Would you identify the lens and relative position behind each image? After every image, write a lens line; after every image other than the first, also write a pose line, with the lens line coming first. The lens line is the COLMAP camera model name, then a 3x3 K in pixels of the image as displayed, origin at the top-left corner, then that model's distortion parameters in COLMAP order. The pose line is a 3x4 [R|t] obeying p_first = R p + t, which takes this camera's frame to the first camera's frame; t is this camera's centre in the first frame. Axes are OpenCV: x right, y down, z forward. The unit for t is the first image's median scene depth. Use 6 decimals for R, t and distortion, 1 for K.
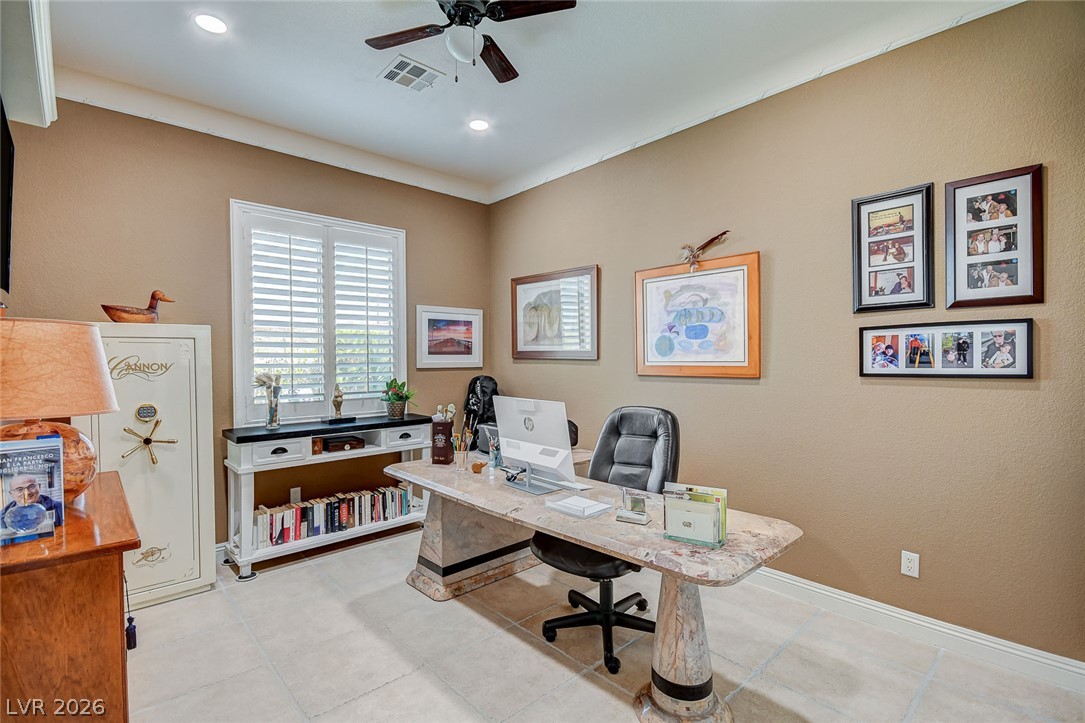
lens RADIAL K [[500.9, 0, 543.6], [0, 500.9, 375.7], [0, 0, 1]] dist [0.021629, -0.000154]
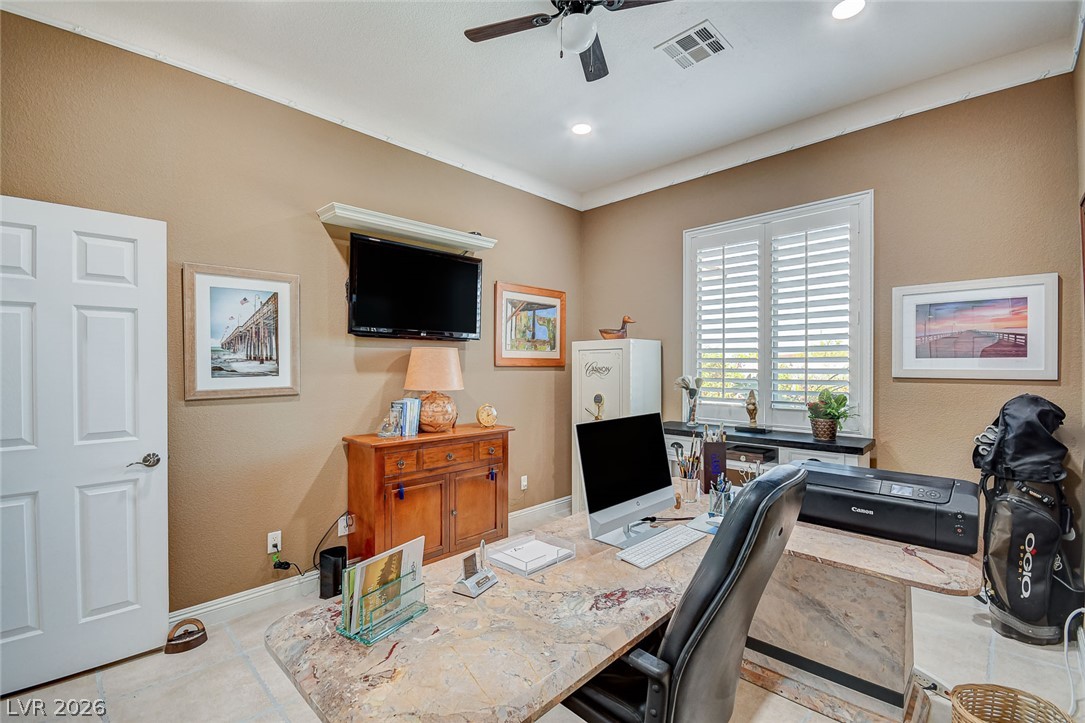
lens RADIAL K [[479.2, 0, 542.6], [0, 479.2, 375.1], [0, 0, 1]] dist [-0.000493, 0.000024]
pose [[0.049892, 0.025248, -0.998435, 0.458798], [-0.035394, 0.999097, 0.023496, -0.019651], [0.998127, 0.034166, 0.050741, 0.555274]]
